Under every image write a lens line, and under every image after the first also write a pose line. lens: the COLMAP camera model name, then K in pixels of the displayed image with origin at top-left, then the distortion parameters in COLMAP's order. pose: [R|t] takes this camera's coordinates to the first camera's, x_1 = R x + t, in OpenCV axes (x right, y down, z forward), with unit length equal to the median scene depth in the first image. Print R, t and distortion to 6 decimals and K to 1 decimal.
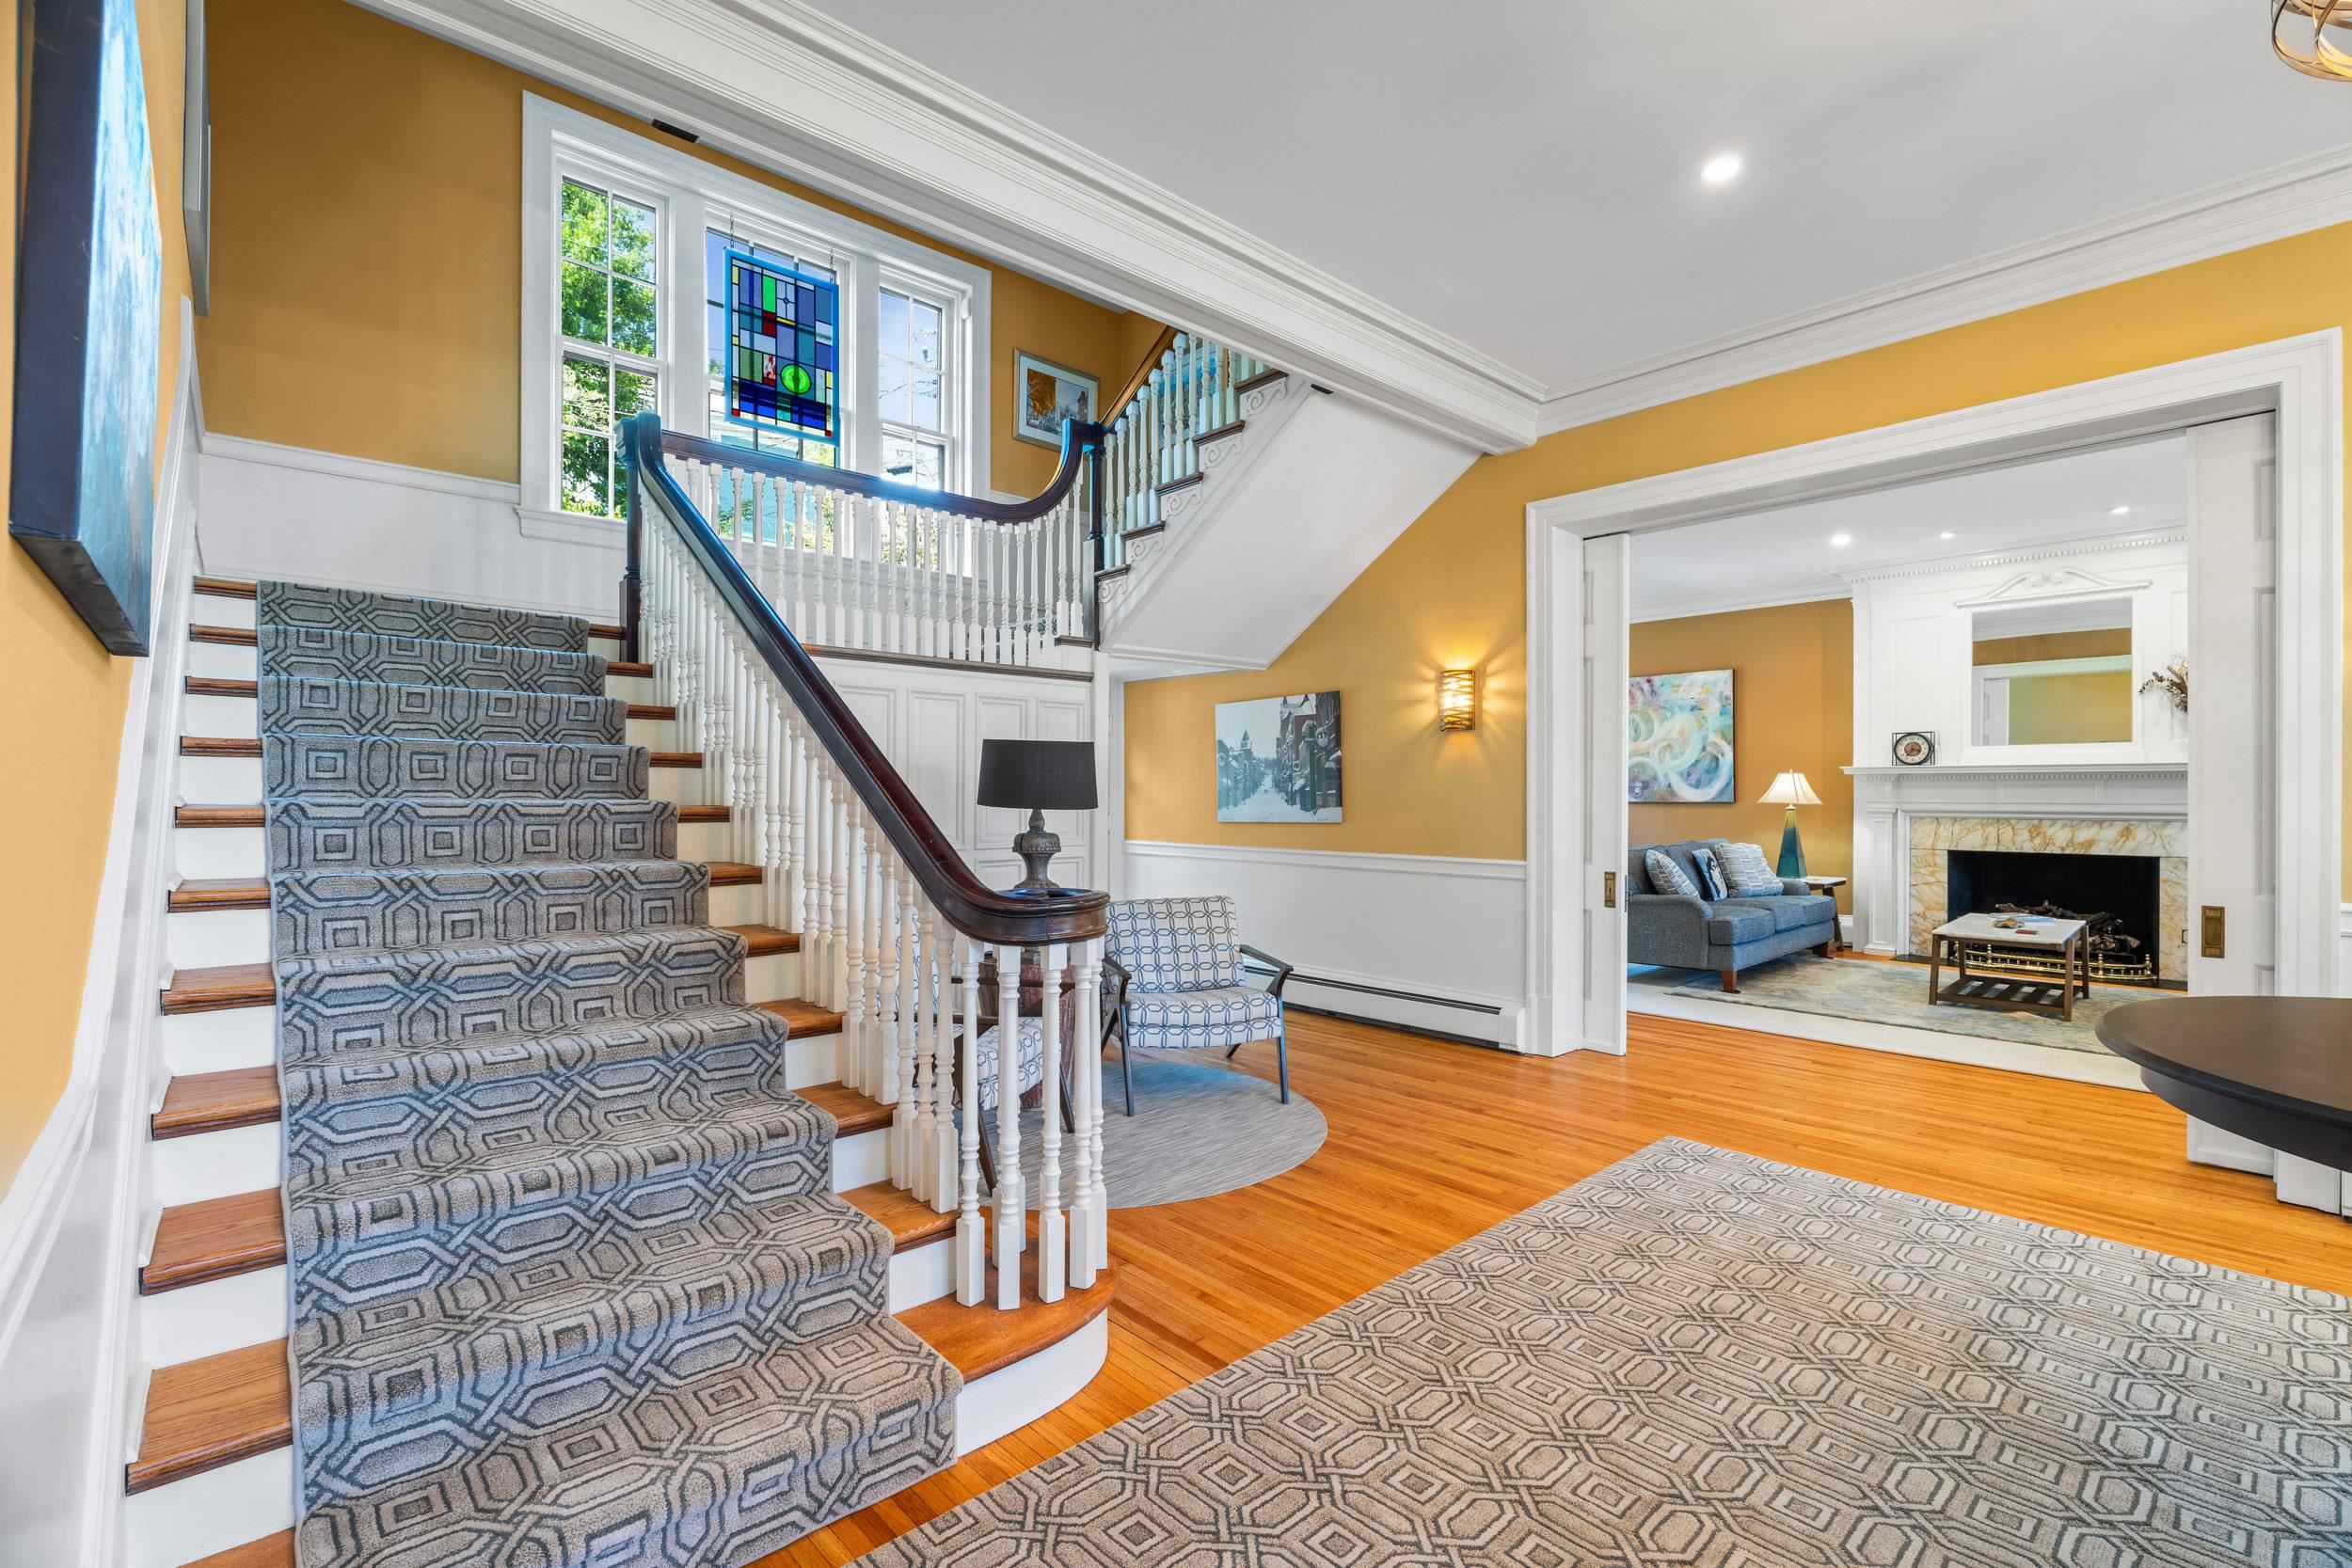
lens RADIAL K [[1040.7, 0, 1182.4], [0, 1040.7, 785.1], [0, 0, 1]] dist [-0.008843, 0.000800]
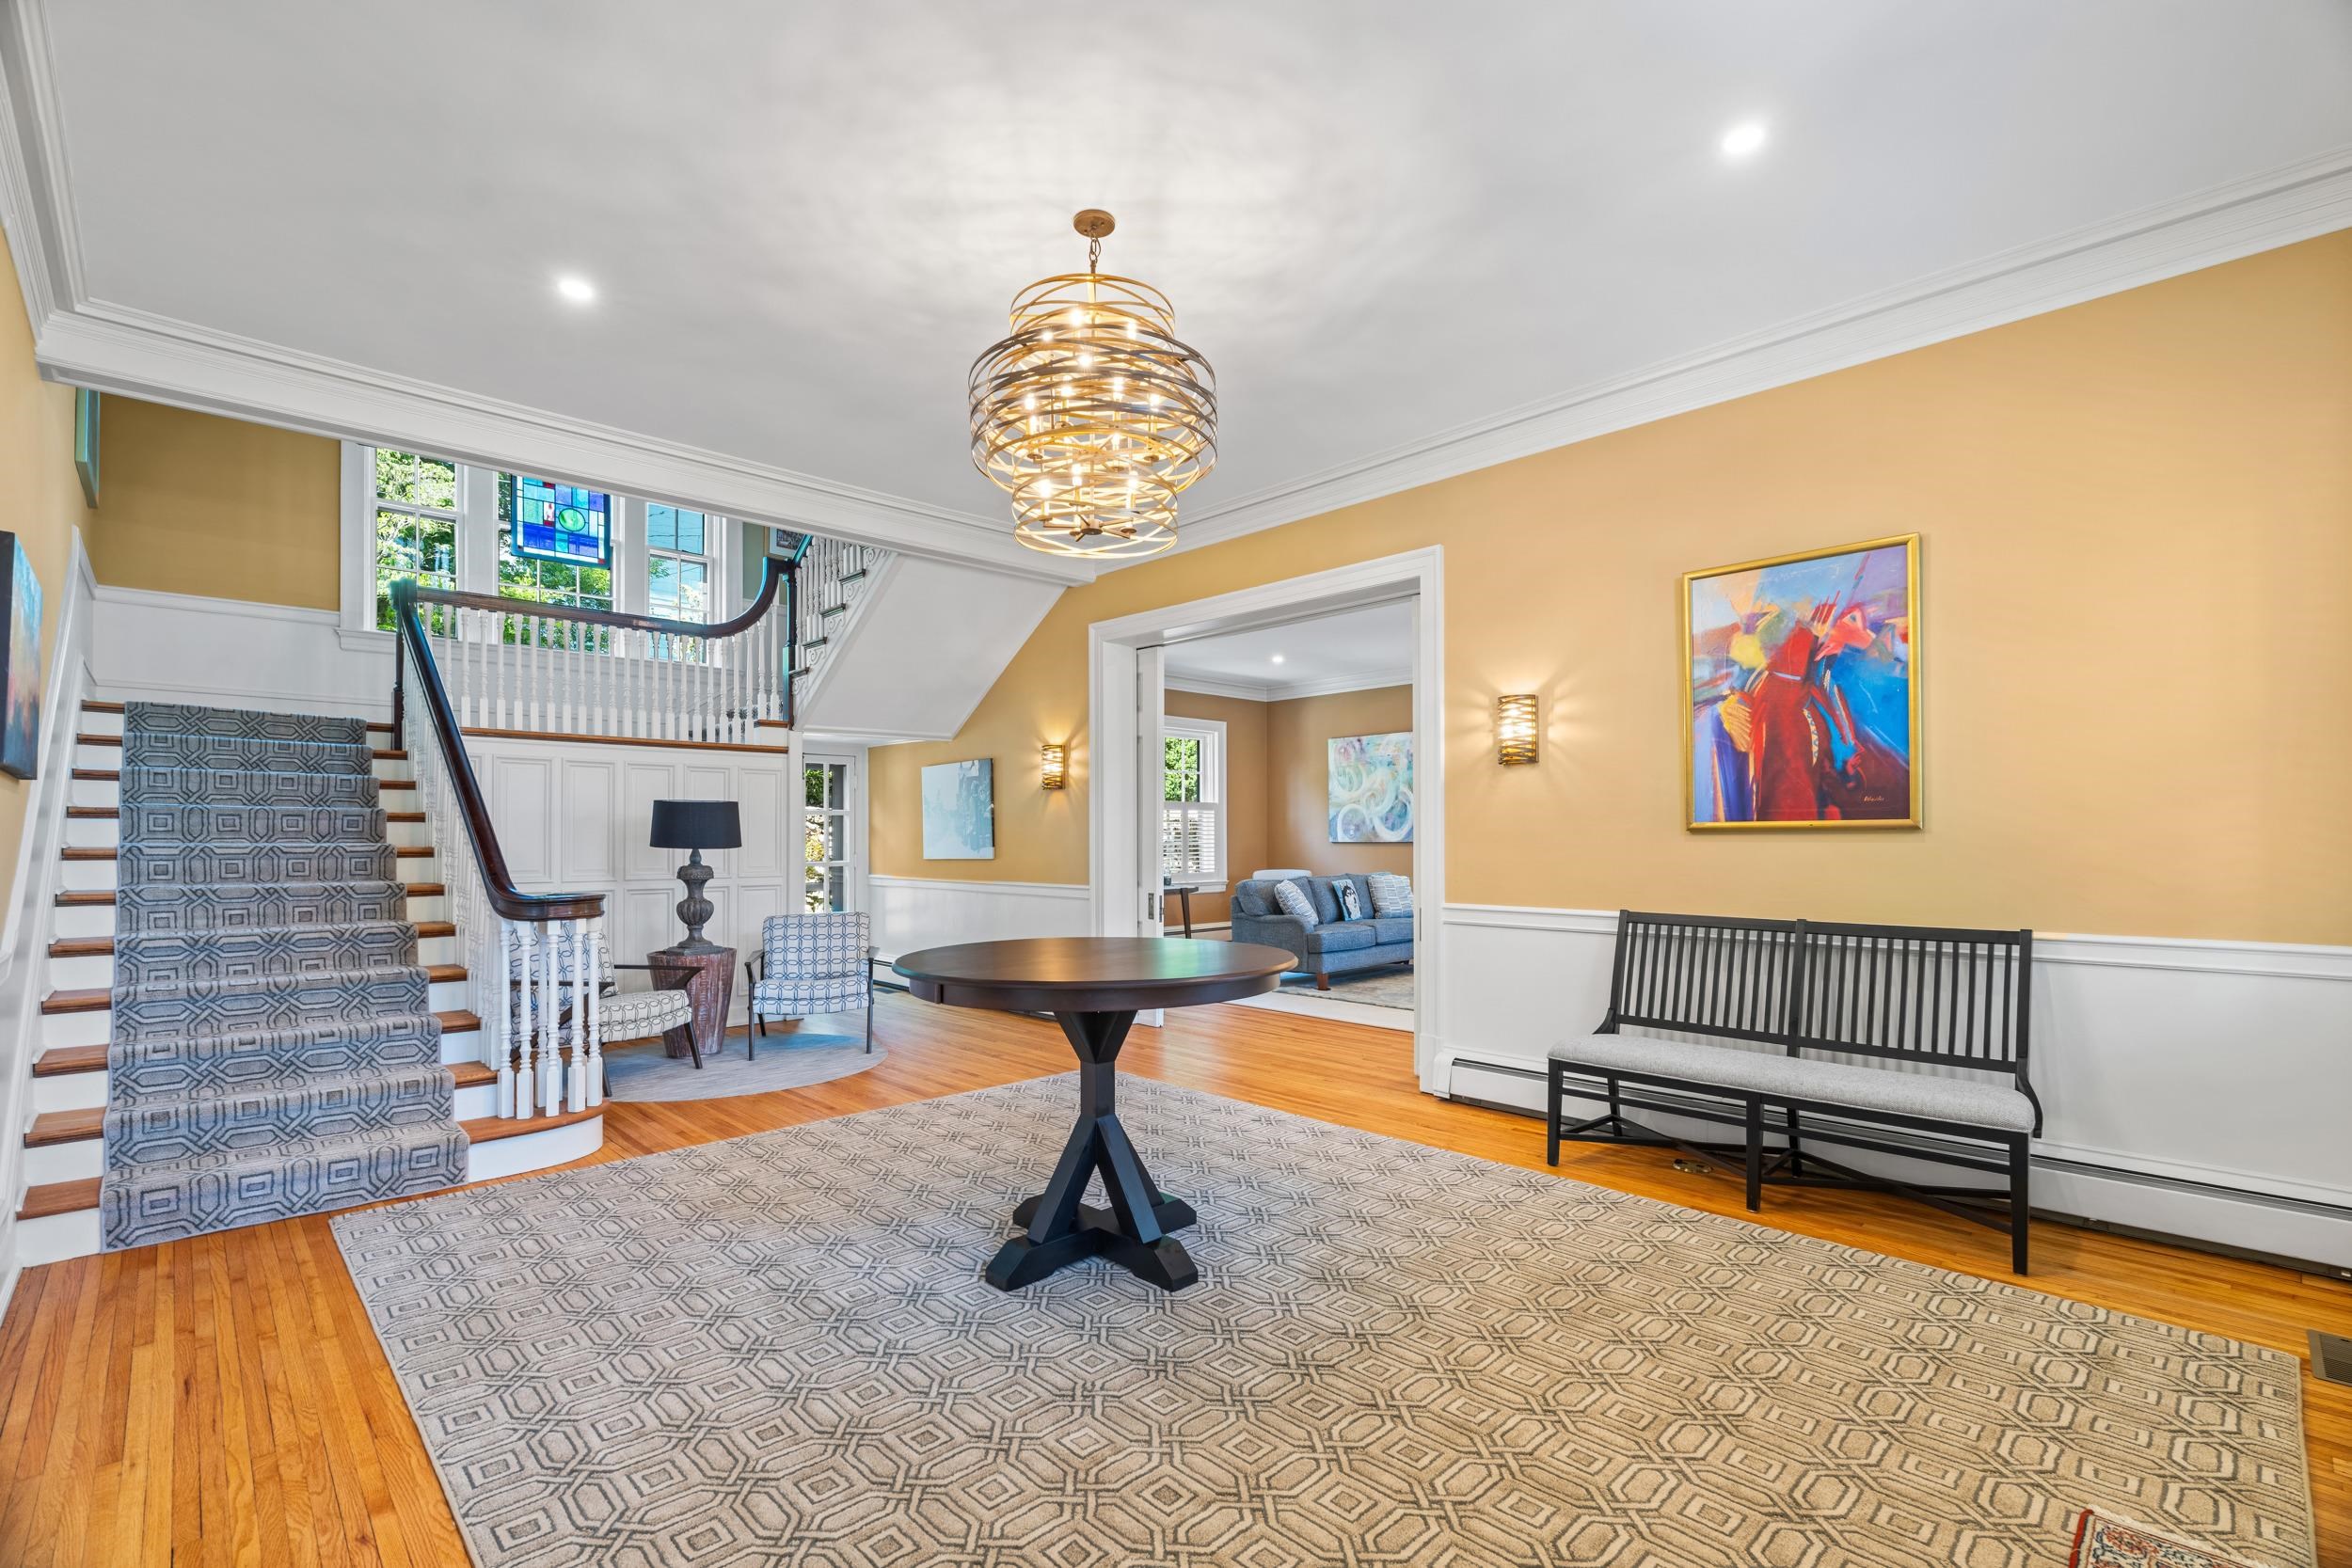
lens RADIAL K [[1040.7, 0, 1173.3], [0, 1040.7, 830.3], [0, 0, 1]] dist [-0.008843, 0.000800]
pose [[0.999699, -0.004097, 0.024170, 0.481498], [0.004020, 0.999987, 0.003247, -0.004253], [-0.024183, -0.003149, 0.999703, -0.440426]]
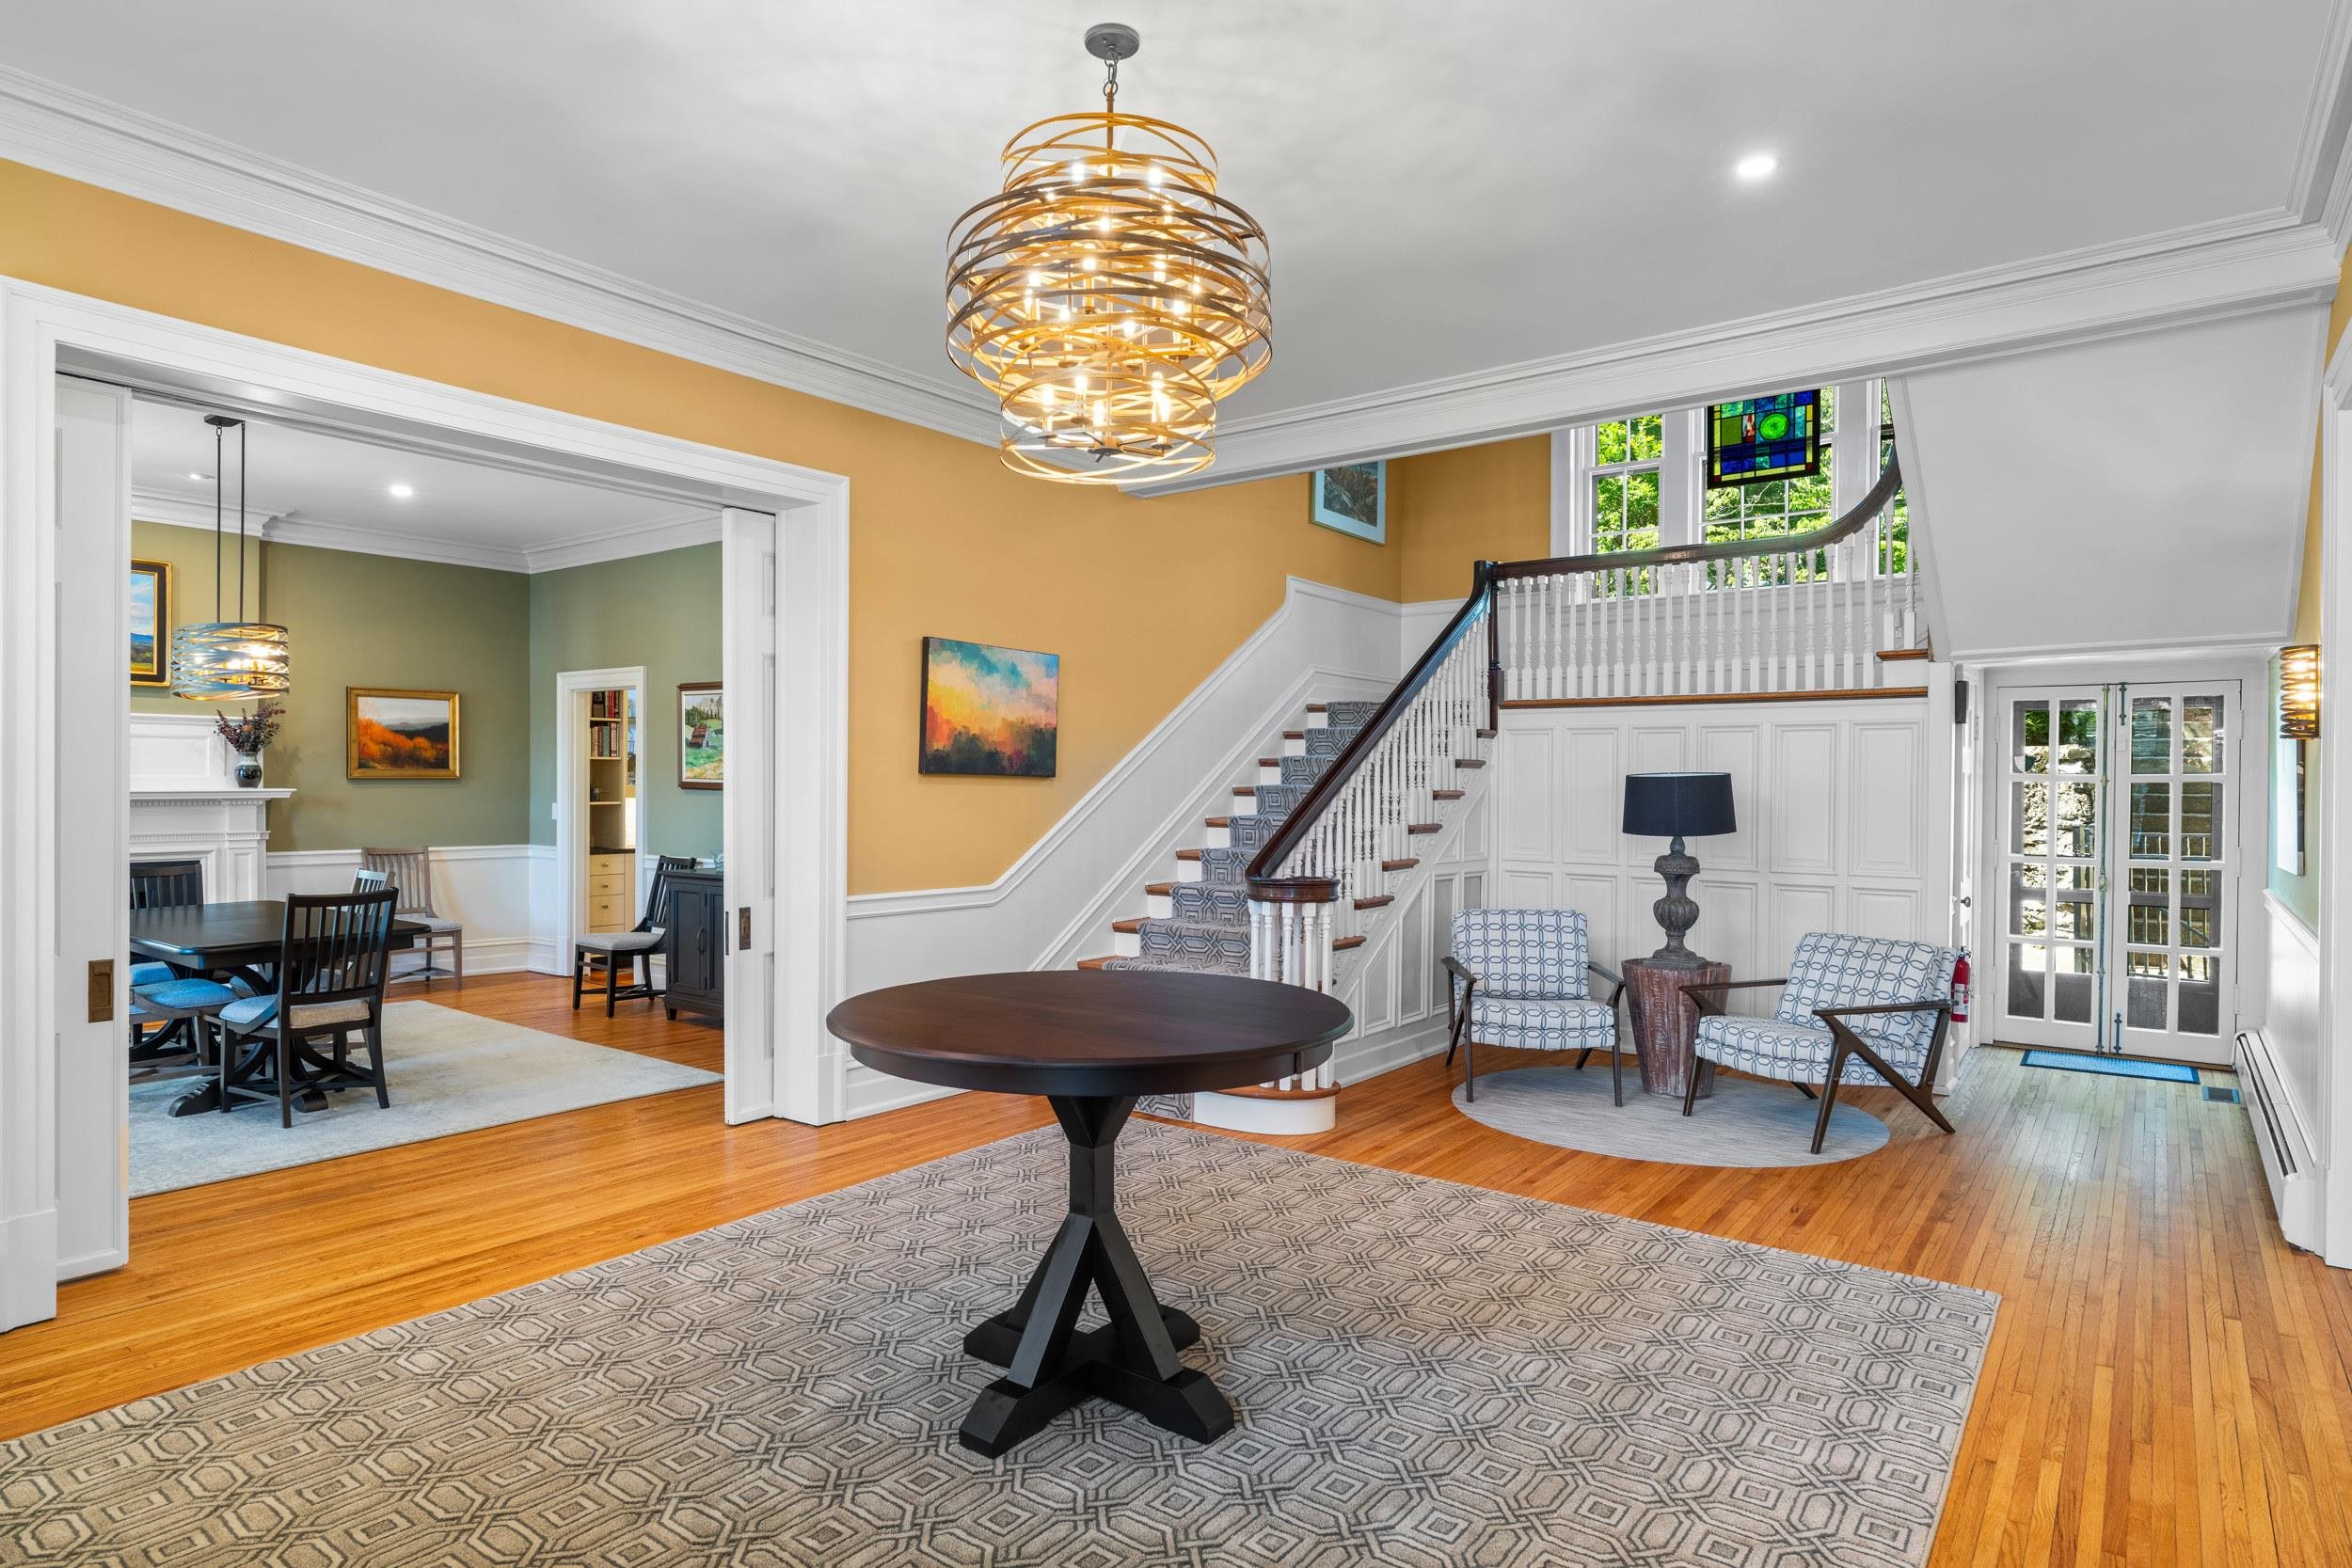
lens RADIAL K [[1297.6, 0, 1186.5], [0, 1297.6, 802.3], [0, 0, 1]] dist [-0.005914, 0.001356]
pose [[0.187838, 0.013130, -0.982112, 1.143396], [0.004044, 0.999892, 0.014141, -0.034407], [0.982192, -0.006628, 0.187764, 0.211933]]
